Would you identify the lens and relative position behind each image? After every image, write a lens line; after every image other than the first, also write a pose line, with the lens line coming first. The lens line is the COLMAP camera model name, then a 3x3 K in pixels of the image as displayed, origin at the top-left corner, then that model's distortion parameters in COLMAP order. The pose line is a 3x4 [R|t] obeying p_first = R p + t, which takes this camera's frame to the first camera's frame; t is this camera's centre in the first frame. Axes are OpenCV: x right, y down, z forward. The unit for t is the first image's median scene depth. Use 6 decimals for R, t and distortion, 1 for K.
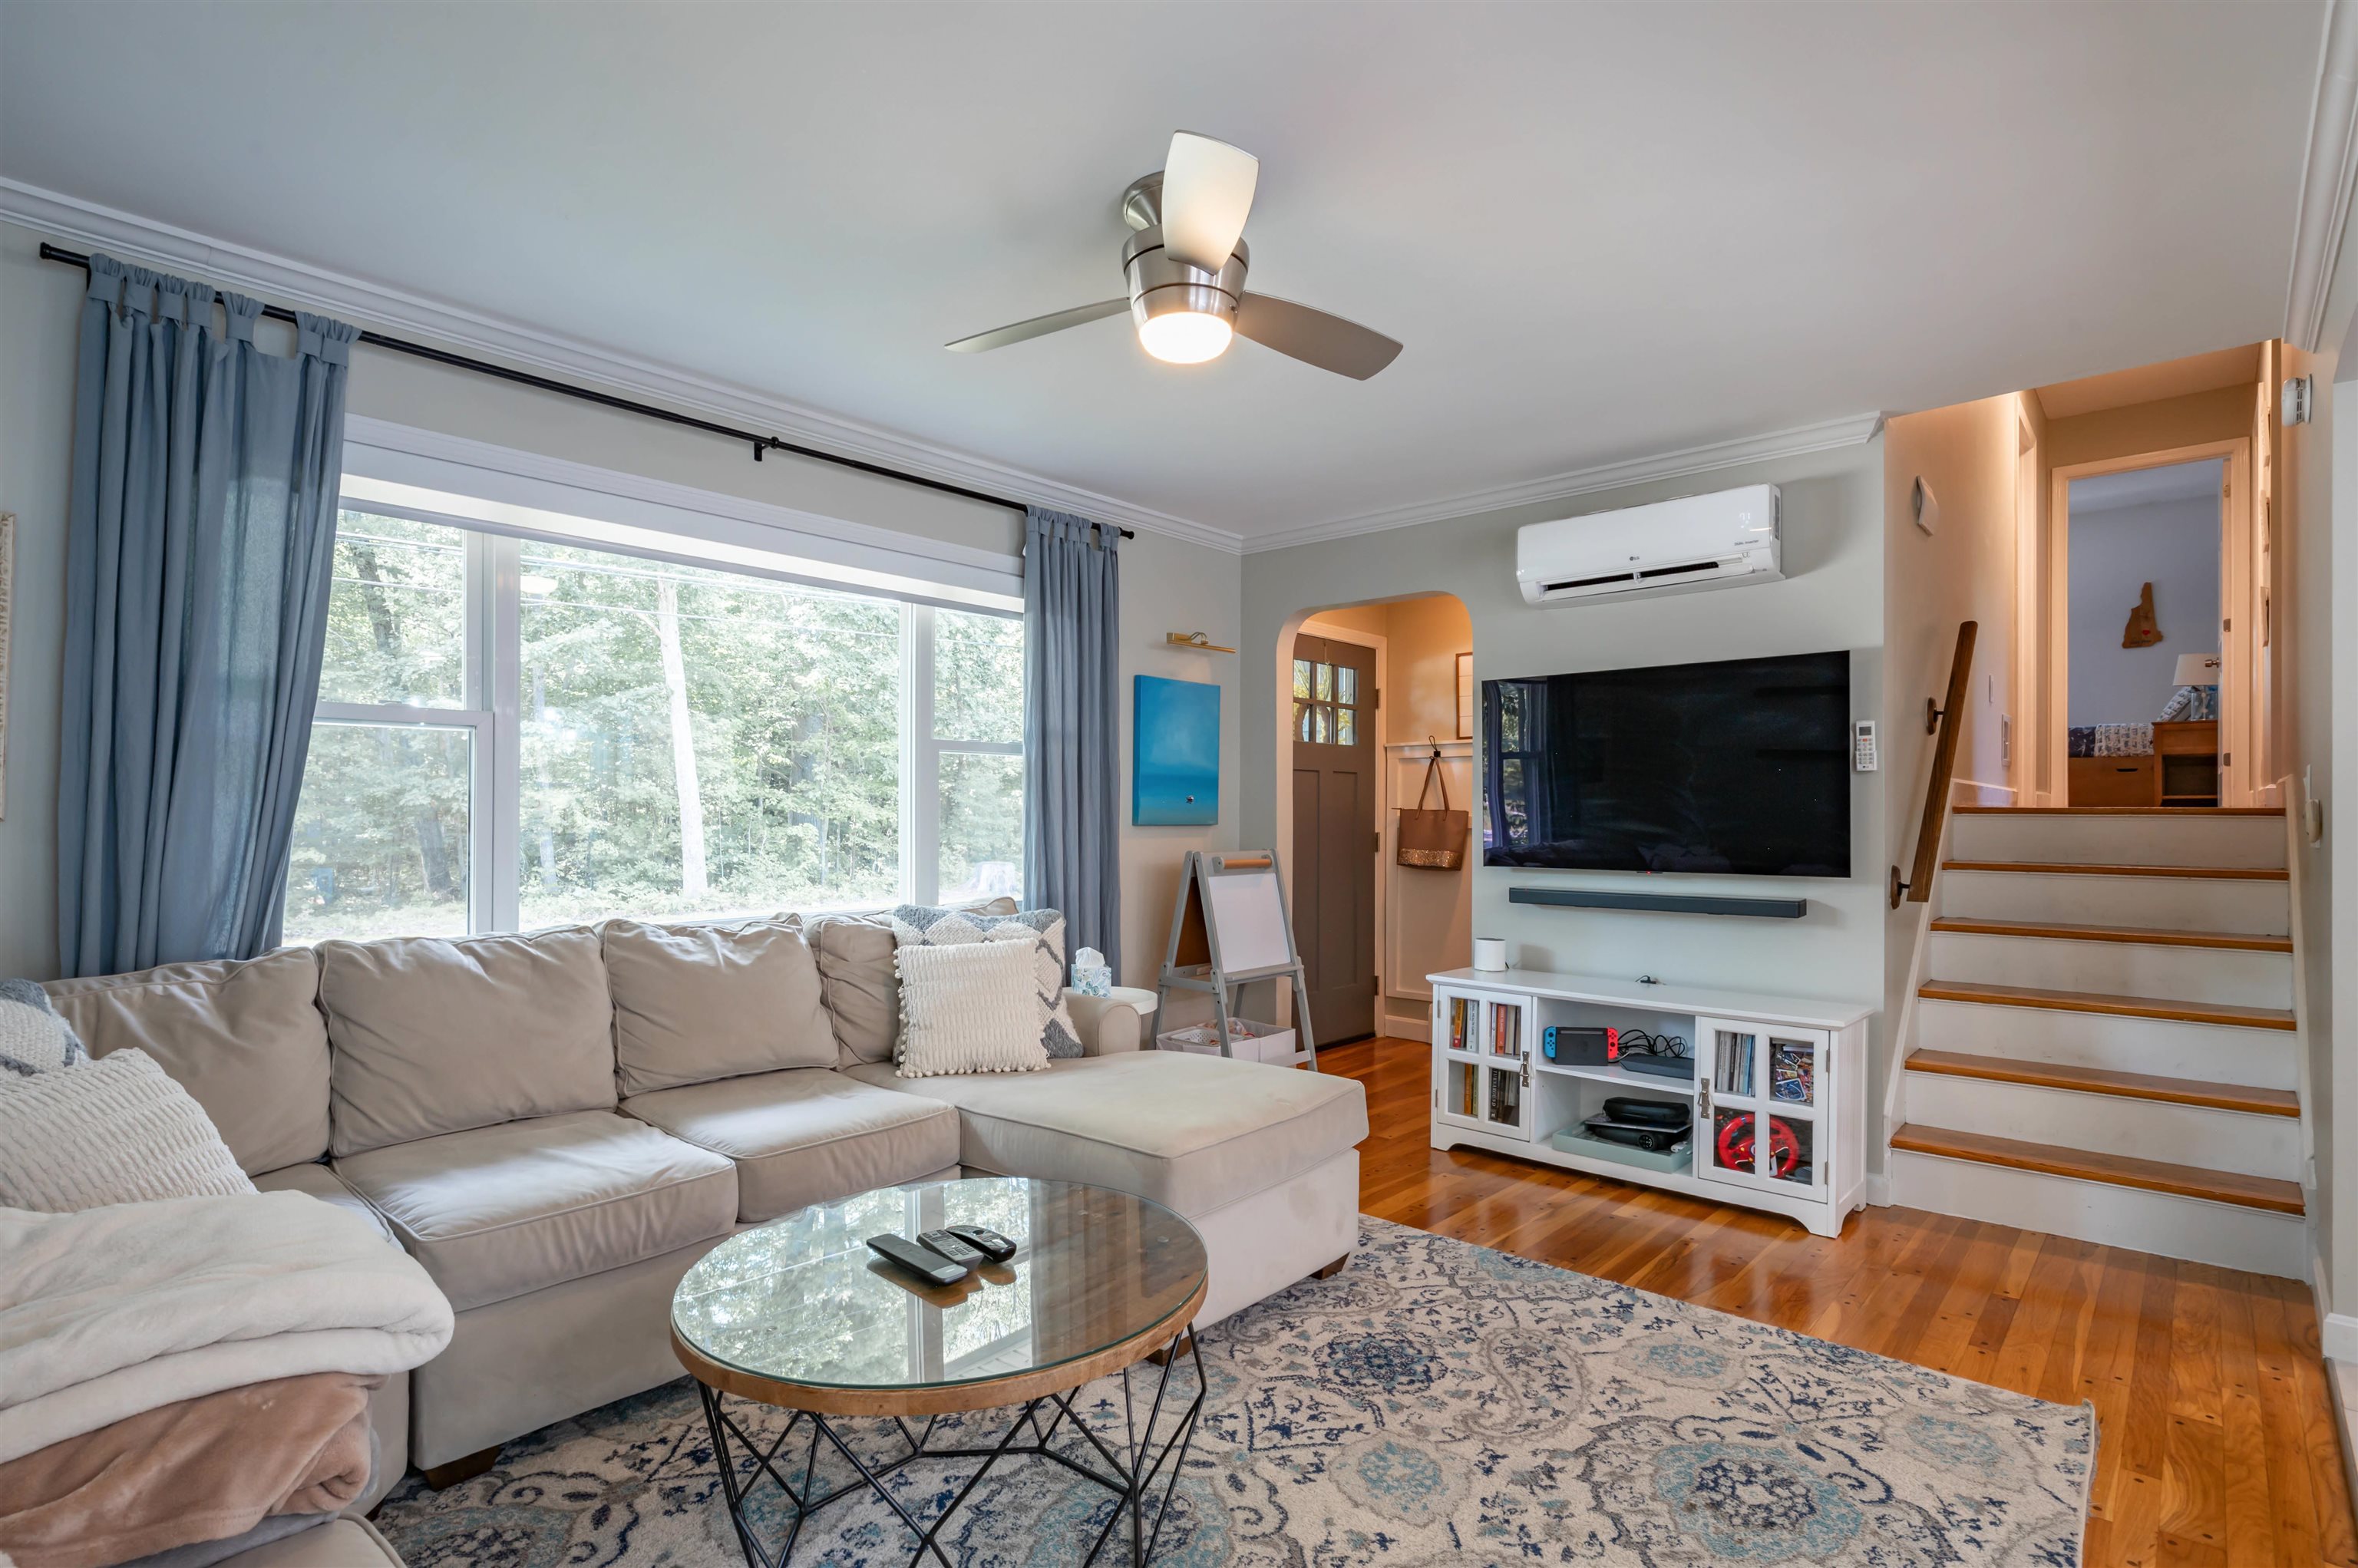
lens RADIAL K [[1154.6, 0, 1185.0], [0, 1154.6, 809.7], [0, 0, 1]] dist [-0.000222, -0.000054]
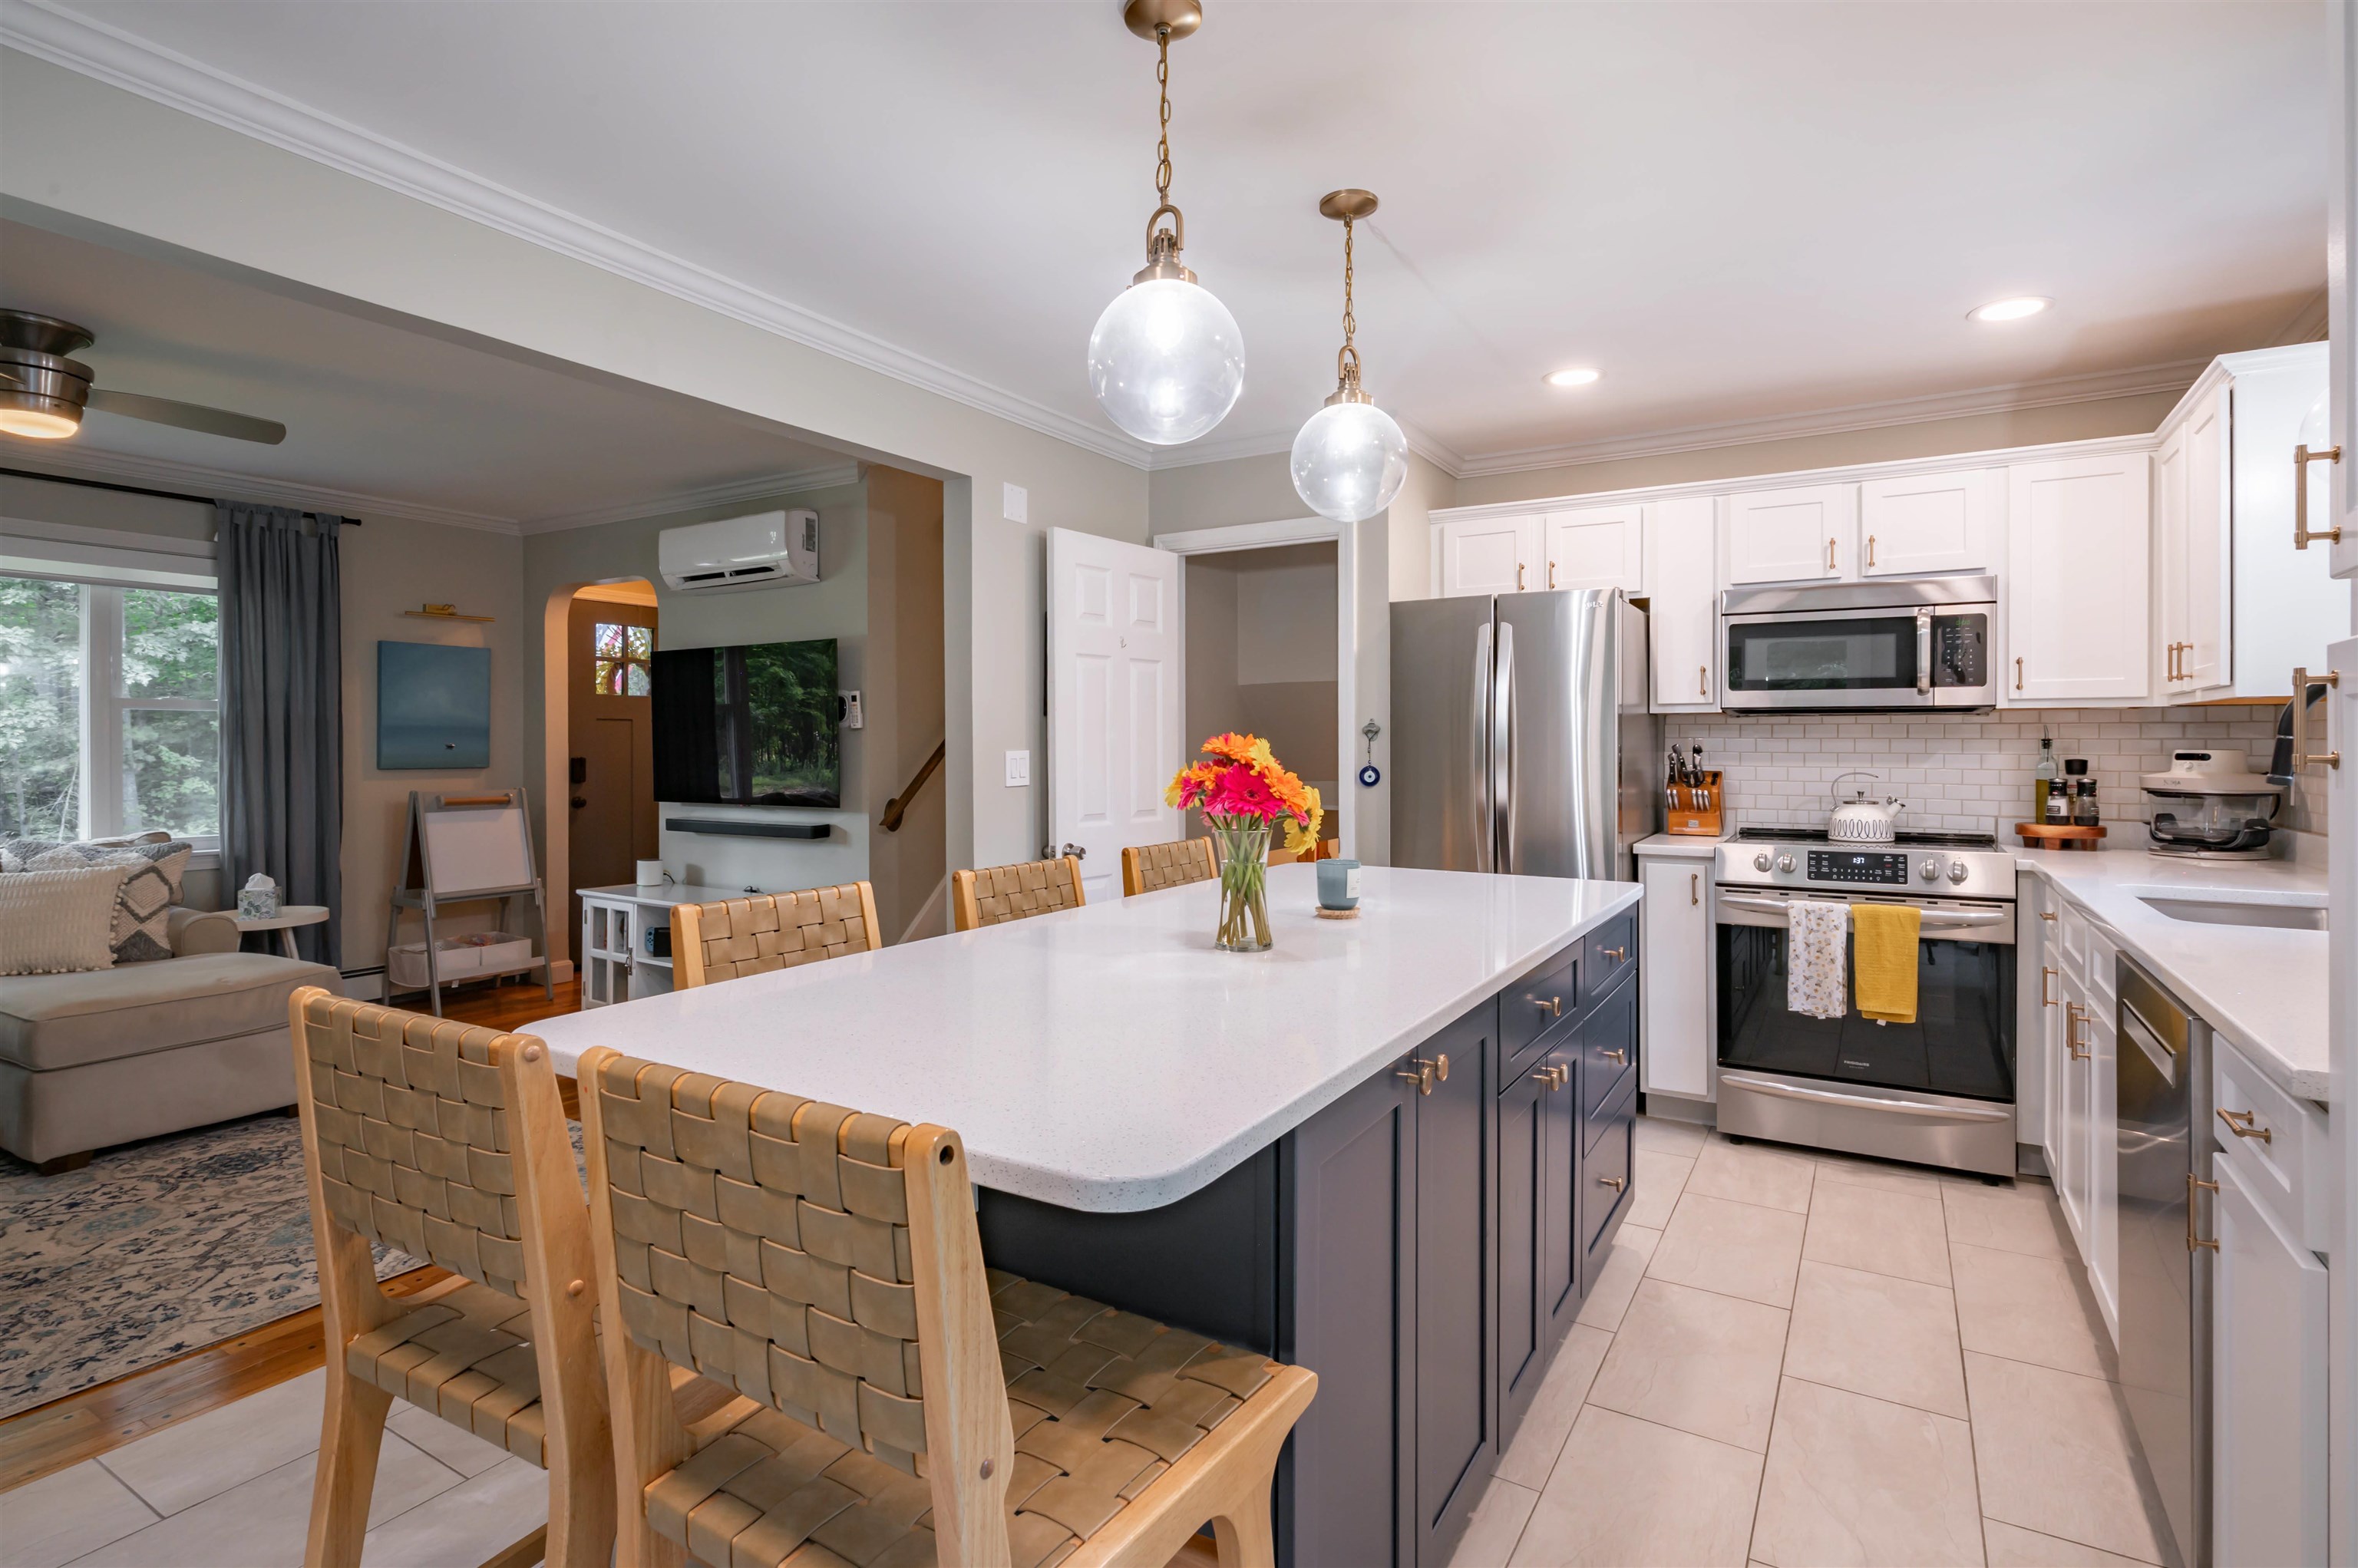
lens RADIAL K [[1160.6, 0, 1174.3], [0, 1160.6, 748.7], [0, 0, 1]] dist [-0.000198, 0.000223]
pose [[0.984581, -0.002396, 0.174913, 0.740130], [0.001204, 0.999975, 0.006917, -0.019896], [-0.174925, -0.006600, 0.984560, -0.403253]]
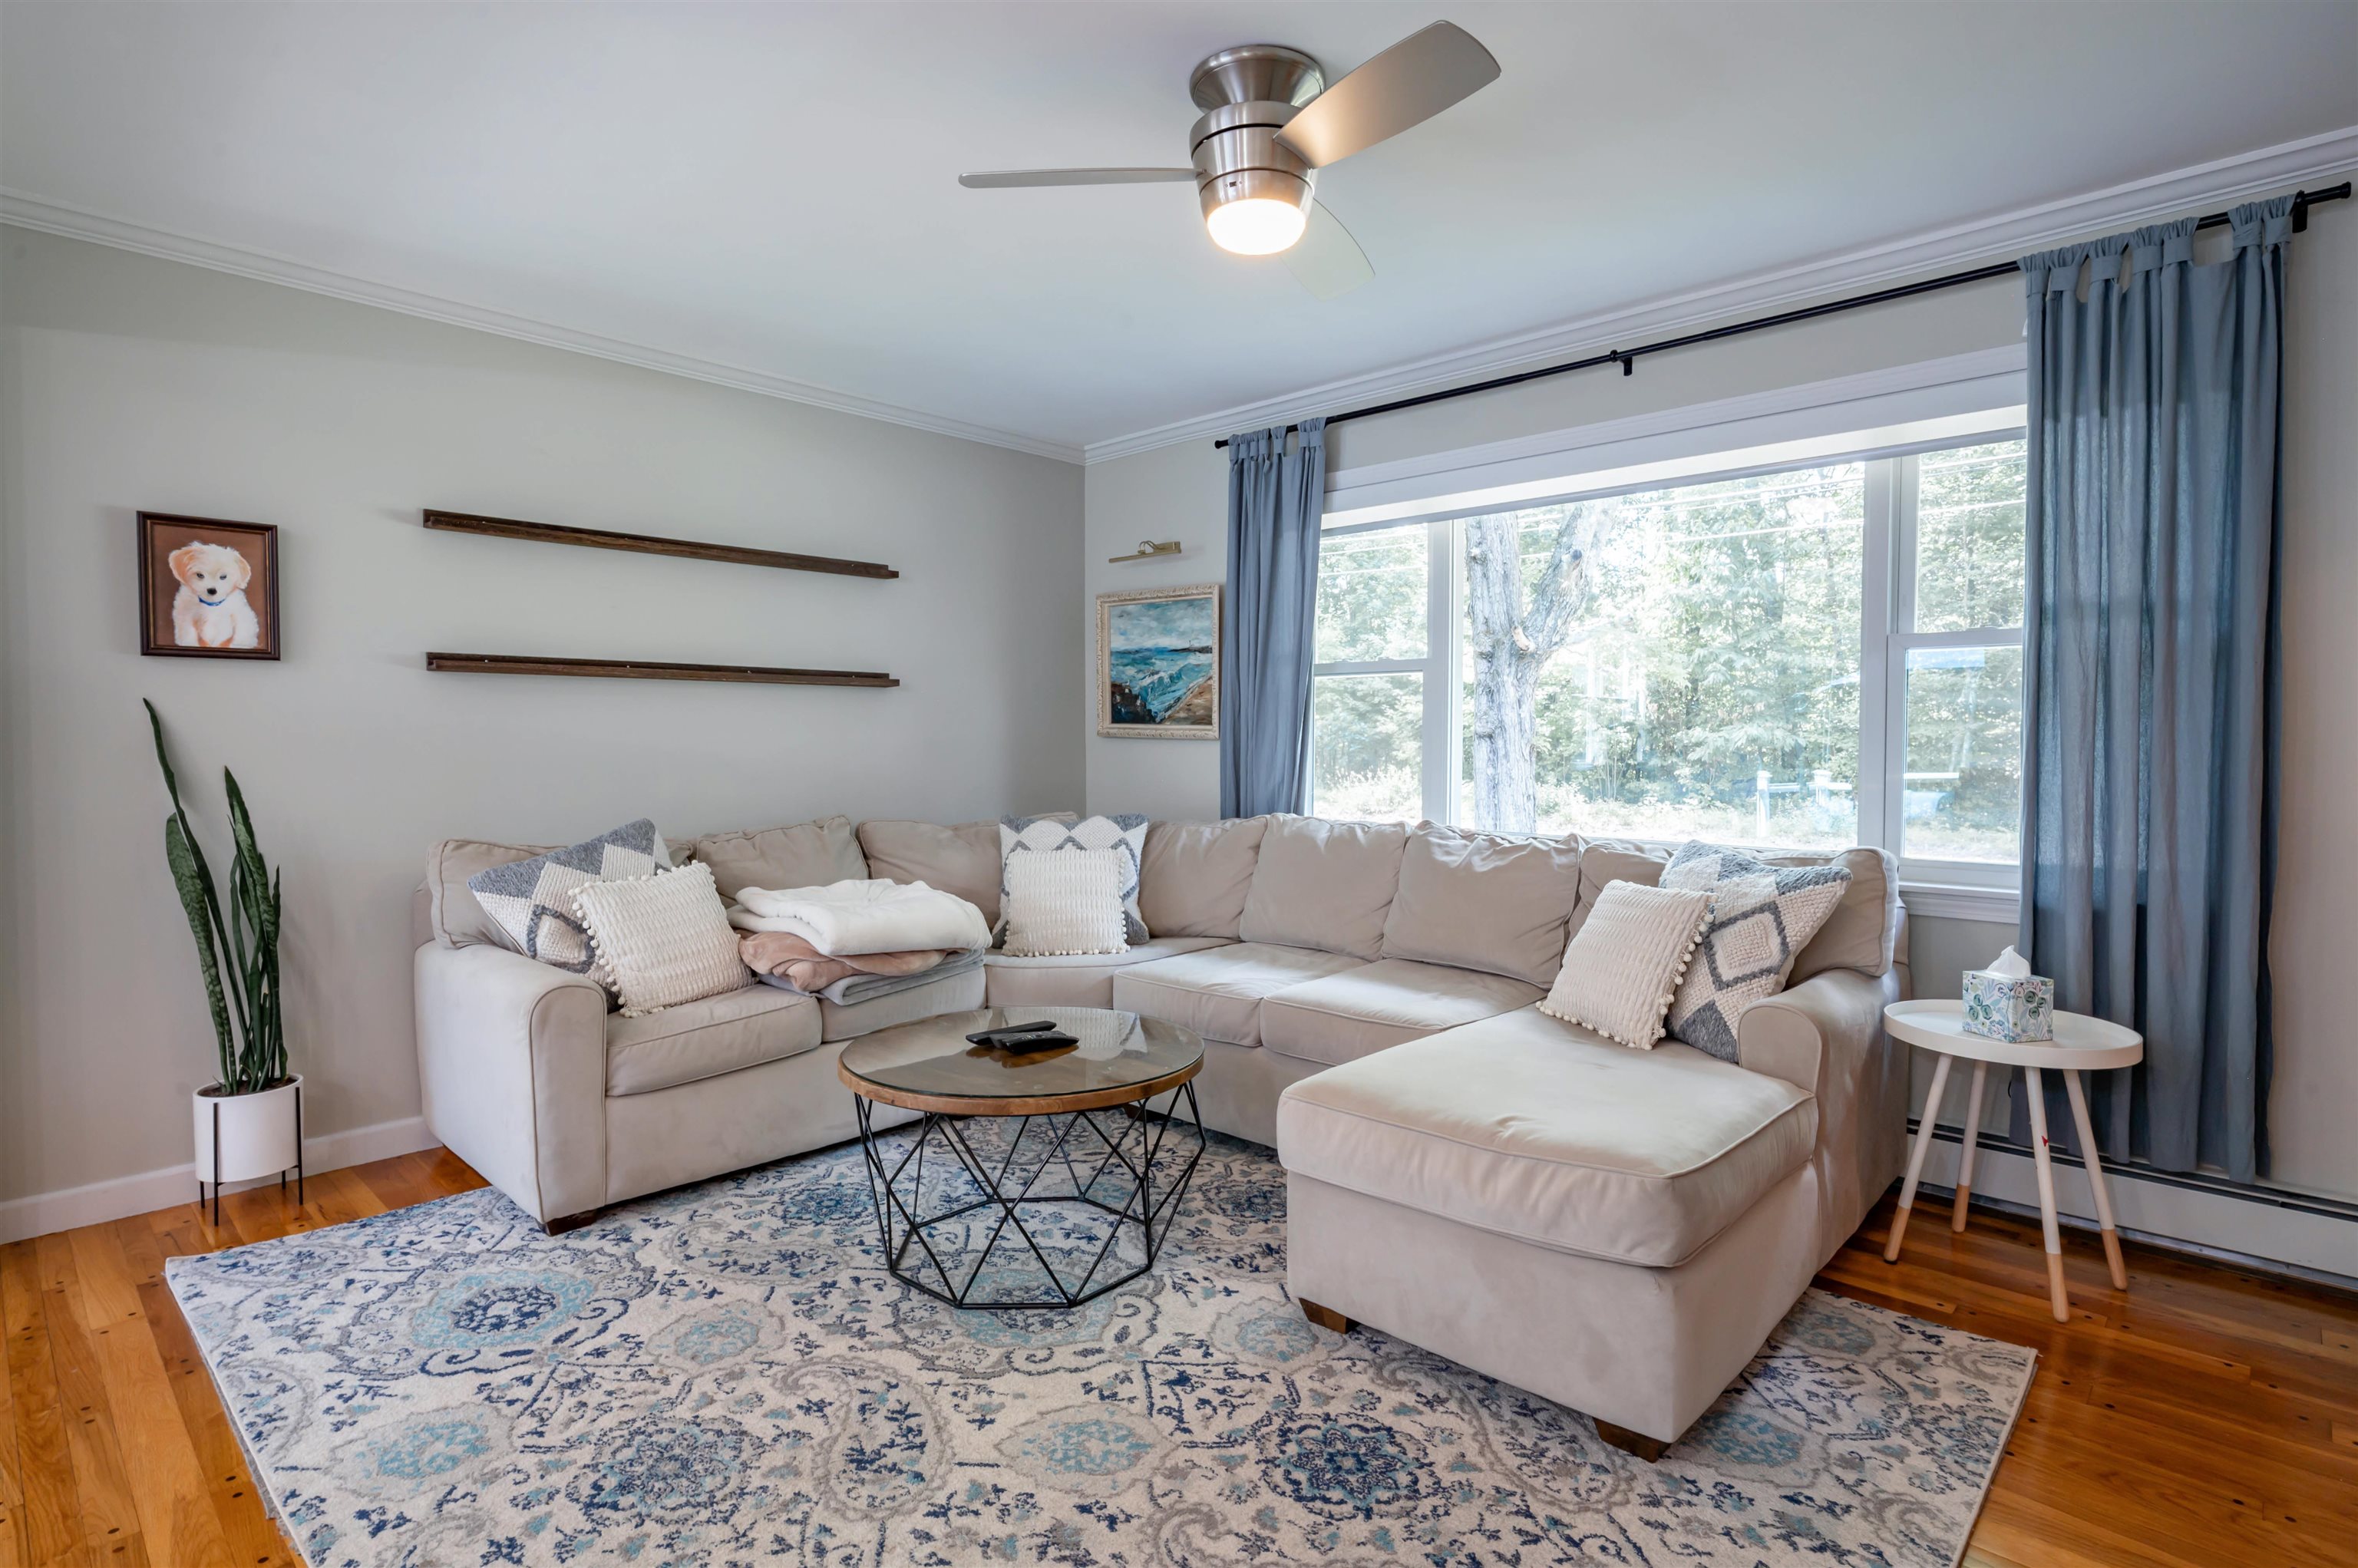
lens RADIAL K [[1180.1, 0, 1179.0], [0, 1180.1, 770.6], [0, 0, 1]] dist [-0.001264, 0.000152]
pose [[-0.031252, 0.030232, -0.999054, 0.661728], [0.004366, 0.999537, 0.030110, 0.002169], [0.999502, -0.003421, -0.031370, 0.654517]]
